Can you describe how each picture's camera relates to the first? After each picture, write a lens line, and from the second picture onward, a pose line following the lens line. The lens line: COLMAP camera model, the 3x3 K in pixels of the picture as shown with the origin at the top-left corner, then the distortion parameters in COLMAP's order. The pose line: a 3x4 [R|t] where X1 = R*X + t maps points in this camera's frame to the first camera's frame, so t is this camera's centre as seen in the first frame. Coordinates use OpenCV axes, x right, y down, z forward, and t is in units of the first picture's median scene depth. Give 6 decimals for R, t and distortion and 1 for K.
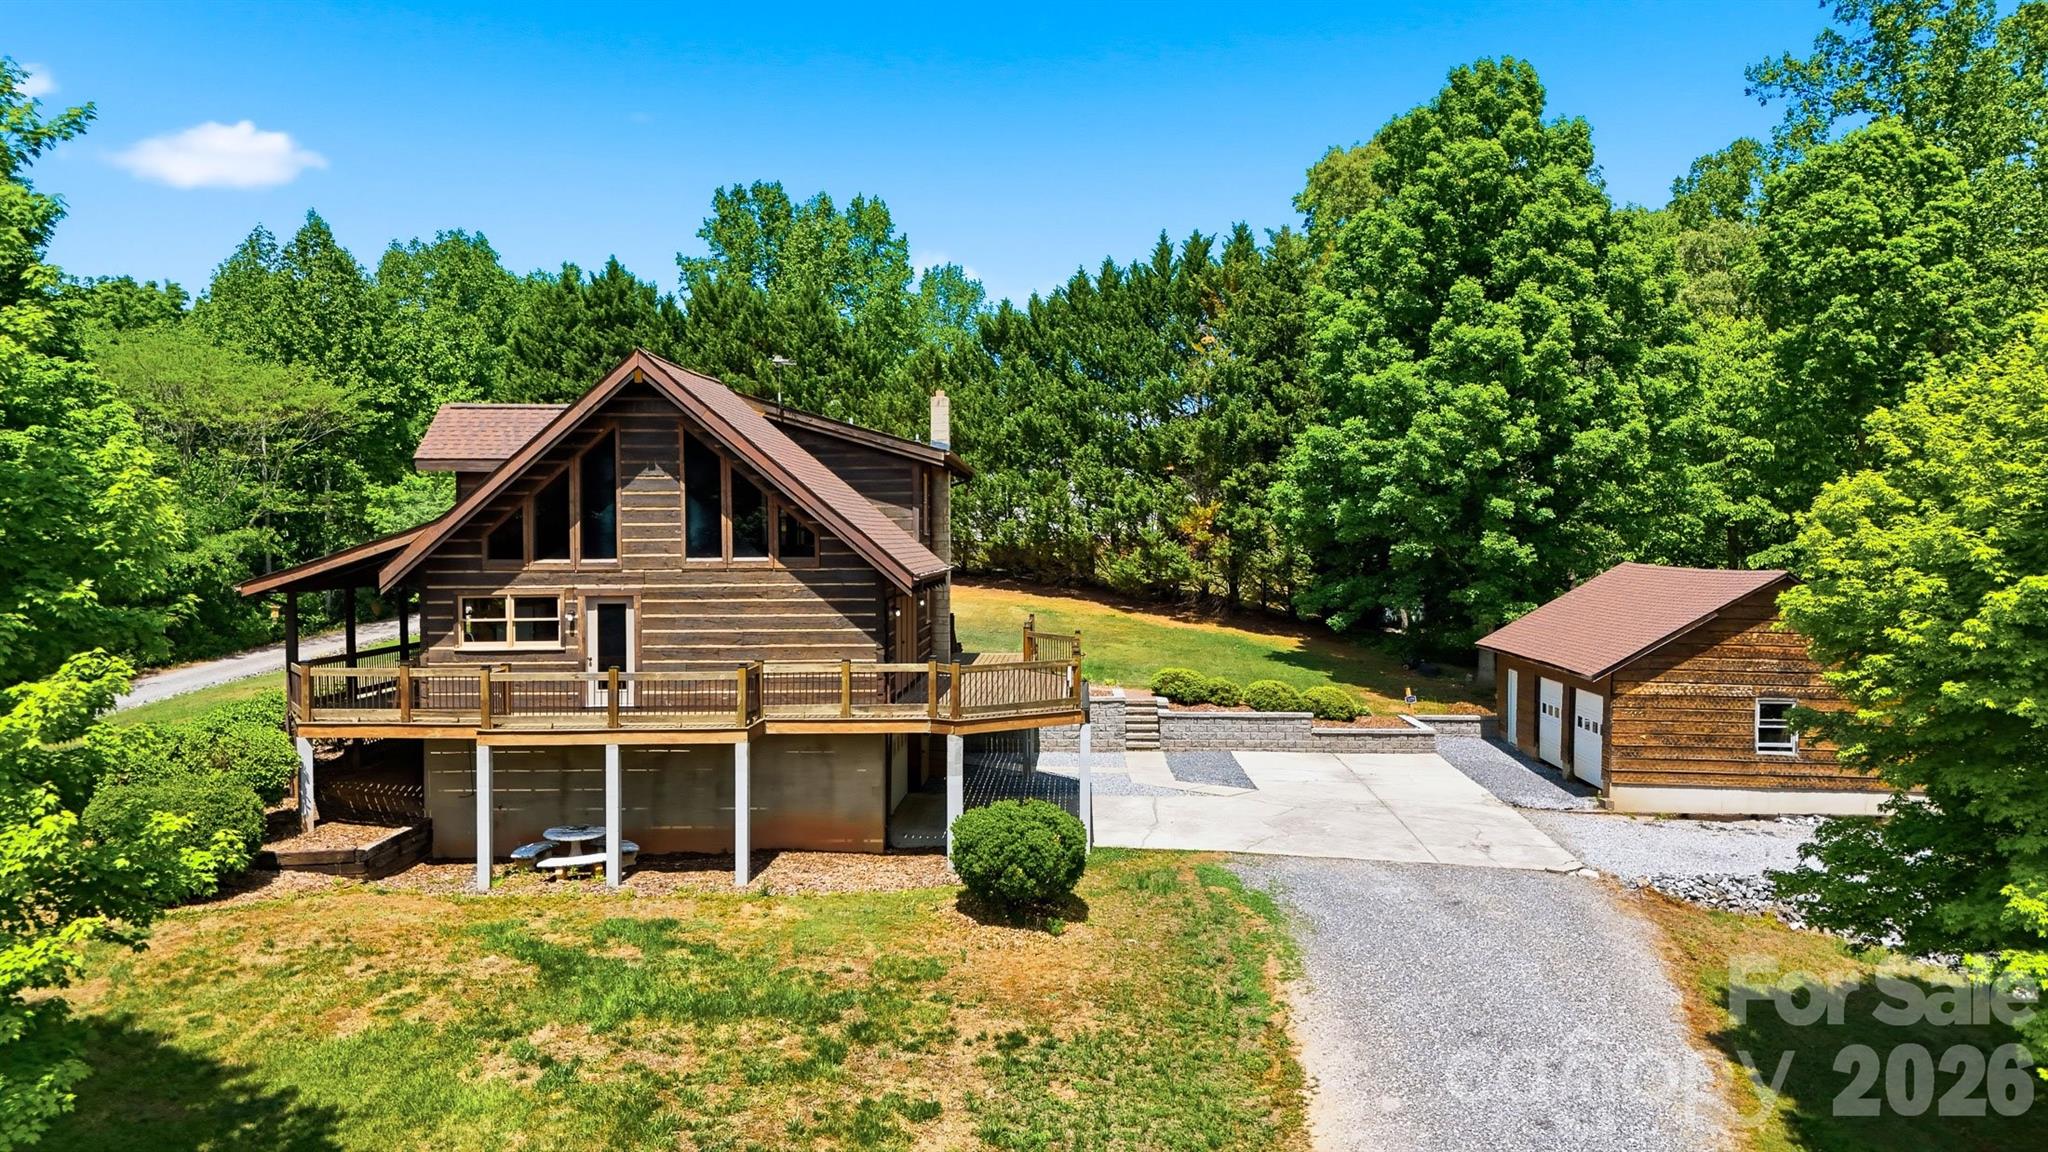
lens RADIAL K [[1514.6, 0, 1029.9], [0, 1514.6, 547.5], [0, 0, 1]] dist [0.097941, -0.116317]
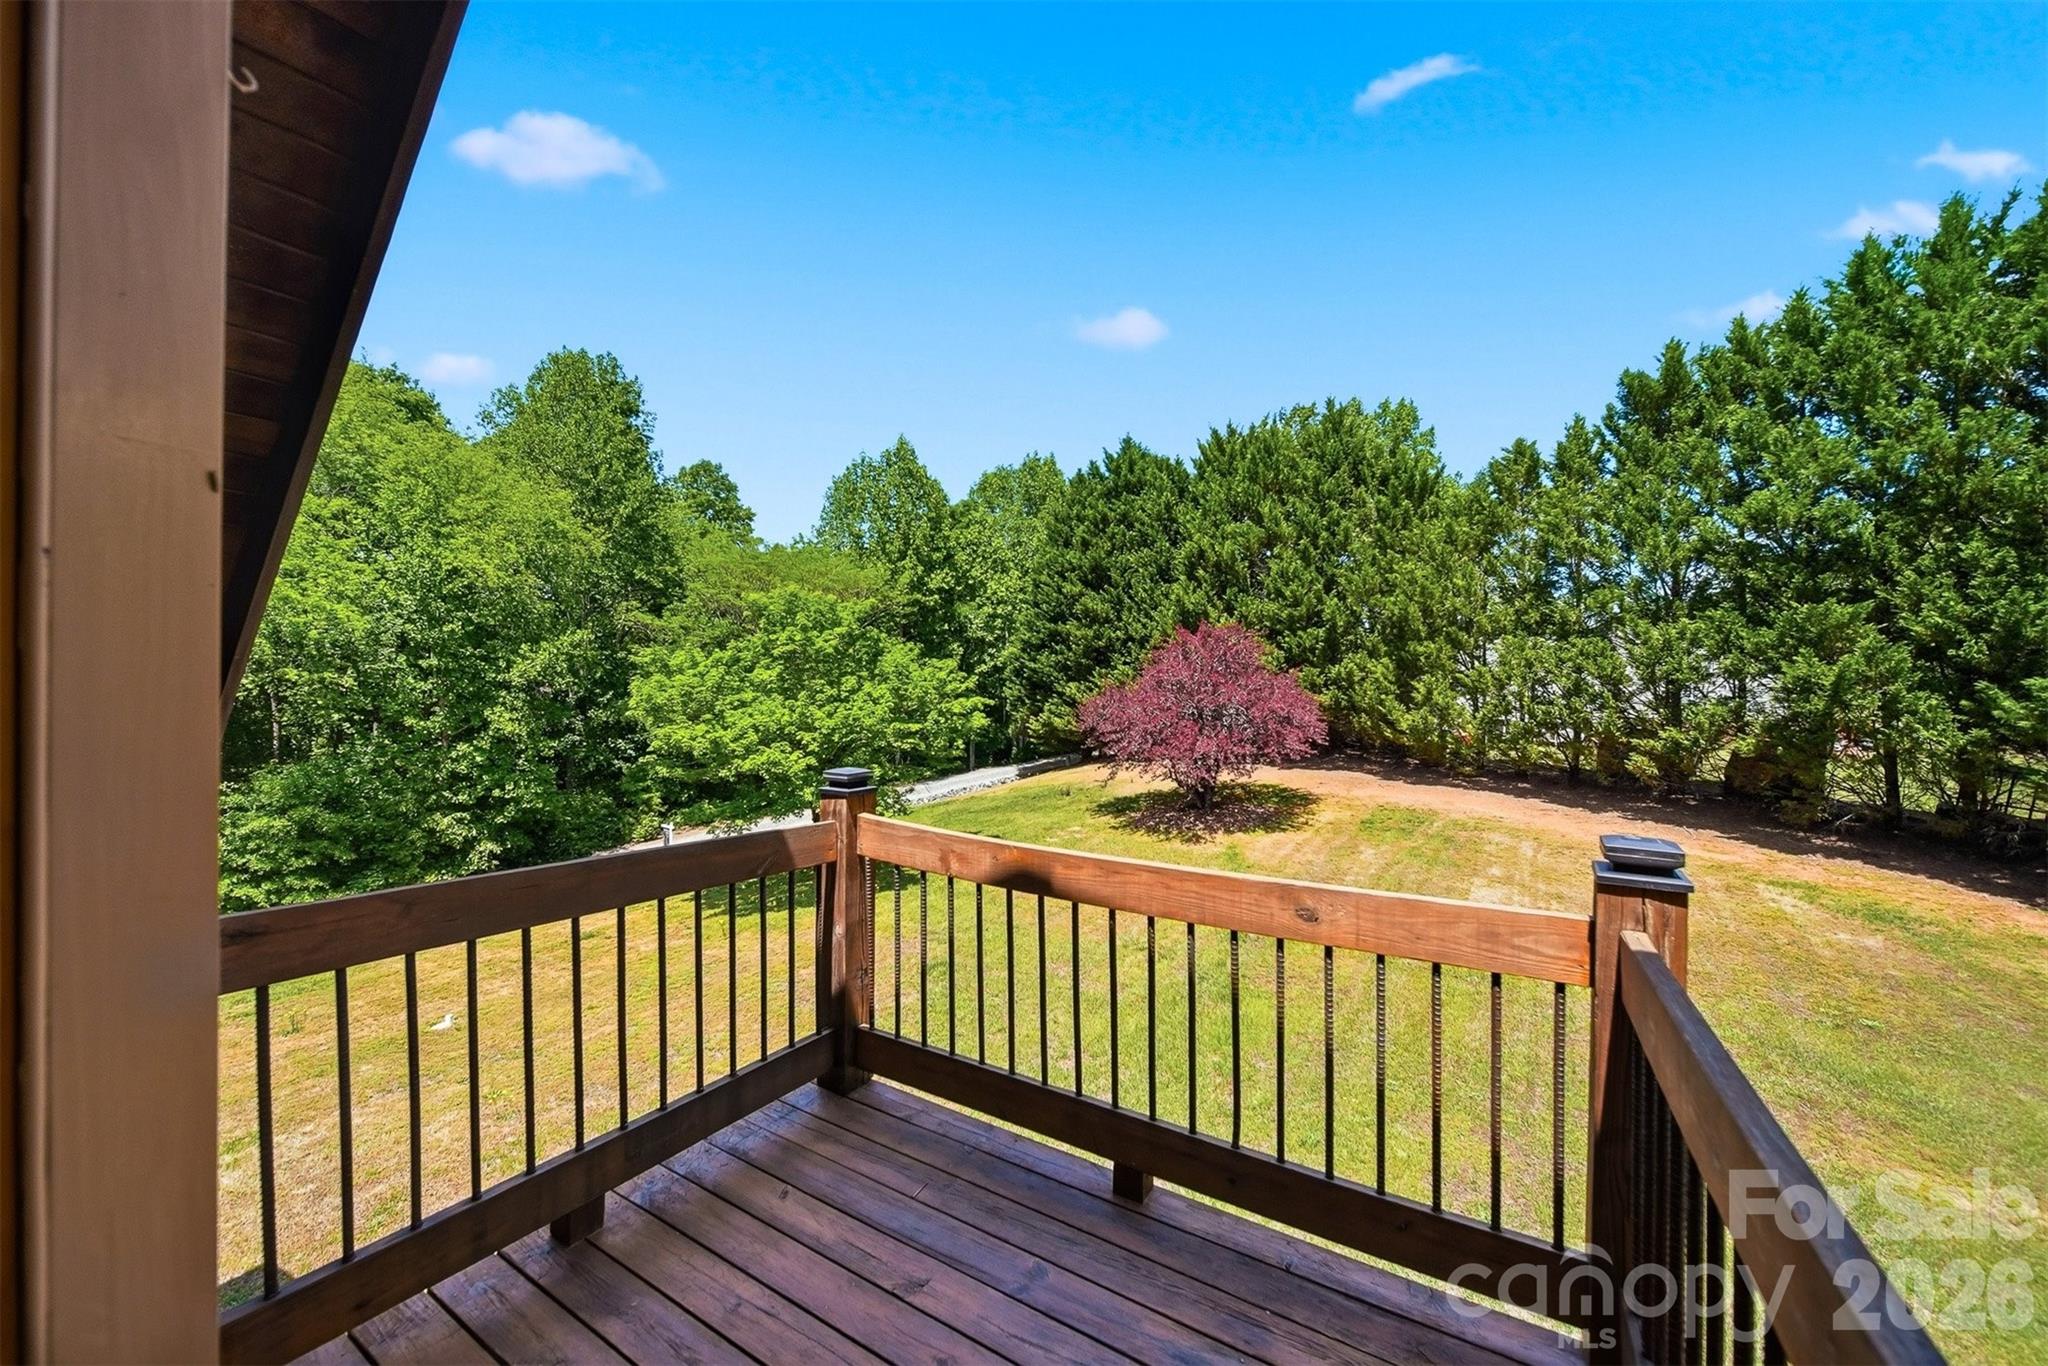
lens RADIAL K [[767.7, 0, 1024.0], [0, 767.7, 683.0], [0, 0, 1]] dist [0.007160, 0.000061]
pose [[0.859934, 0.002727, -0.510397, -0.130122], [-0.013561, 0.999755, -0.017507, -0.025998], [0.510224, 0.021976, 0.859761, 0.966846]]
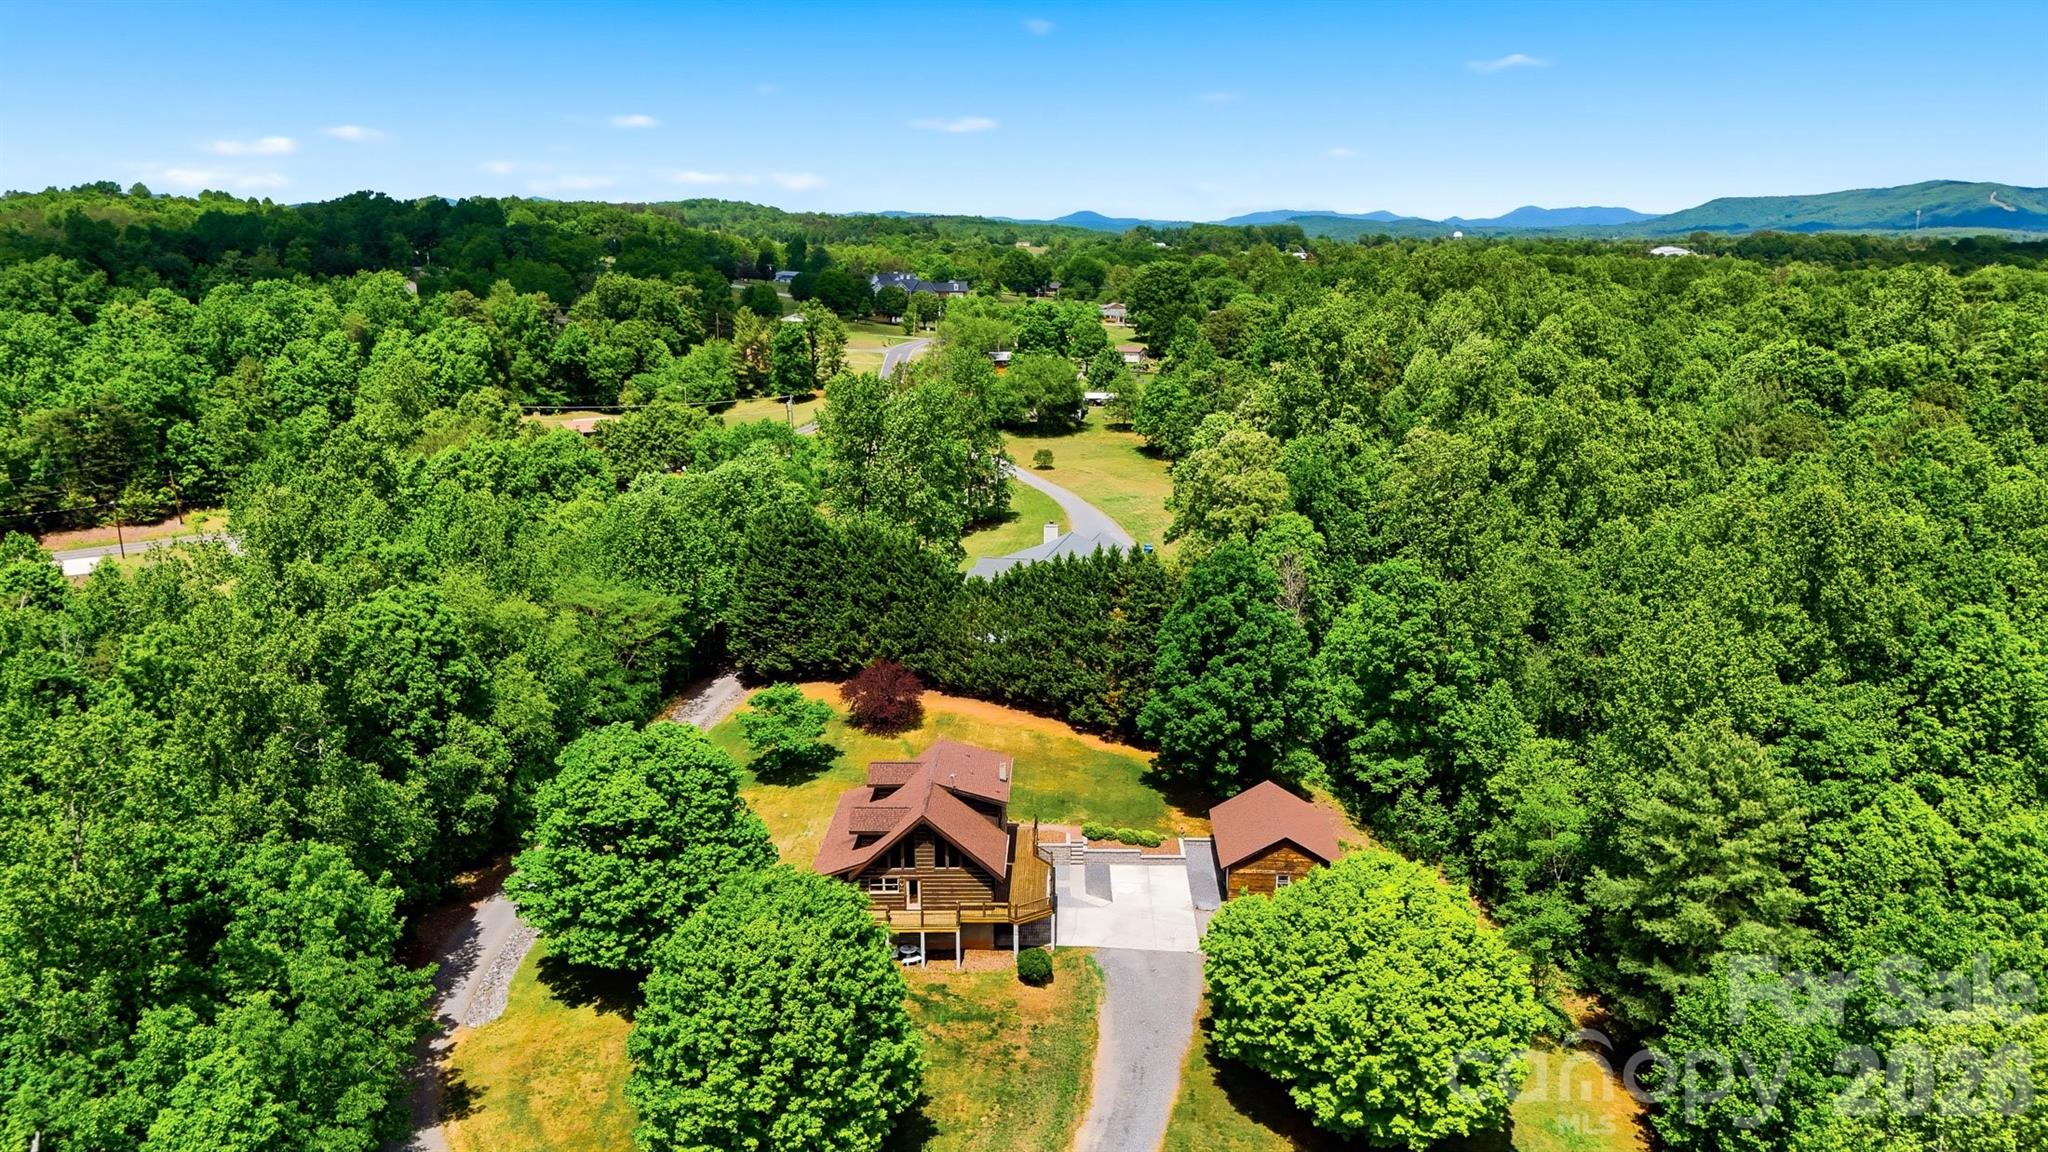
lens RADIAL K [[1416.8, 0, 1023.7], [0, 1416.8, 653.5], [0, 0, 1]] dist [0.247915, -0.087922]
pose [[0.999968, -0.007865, -0.001566, -0.013294], [0.008002, 0.965924, 0.258701, -0.839406], [-0.000522, -0.258705, 0.965956, -1.280127]]
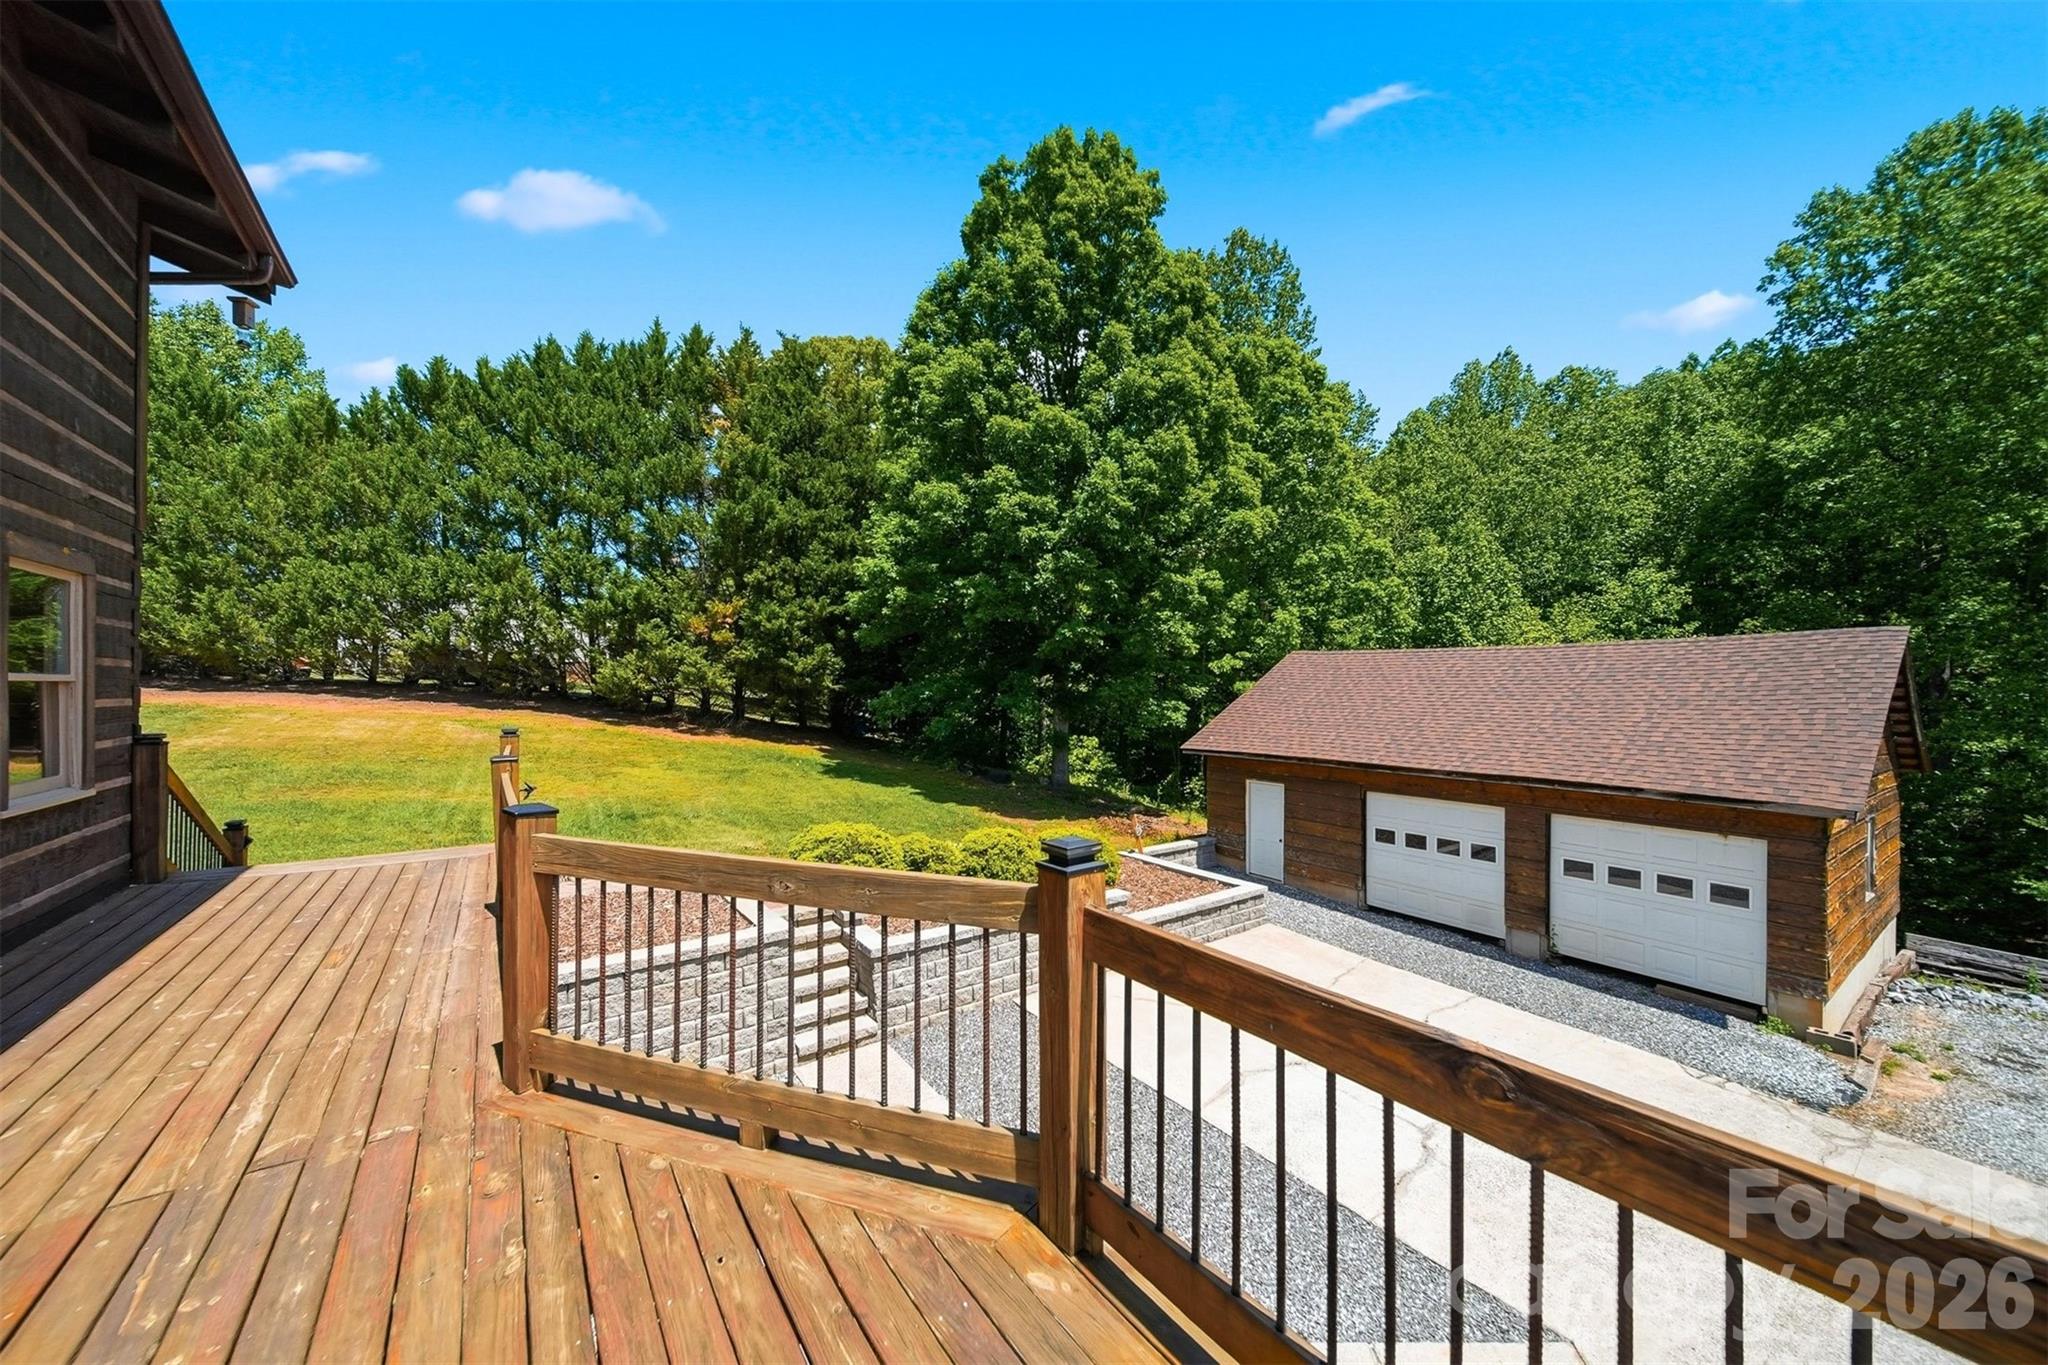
lens RADIAL K [[740.7, 0, 1026.6], [0, 740.7, 685.2], [0, 0, 1]] dist [-0.000989, -0.000260]
pose [[0.796321, 0.006052, 0.604844, -0.007311], [-0.001823, 0.999969, -0.007607, 0.033939], [-0.604871, 0.004955, 0.796308, 0.767443]]
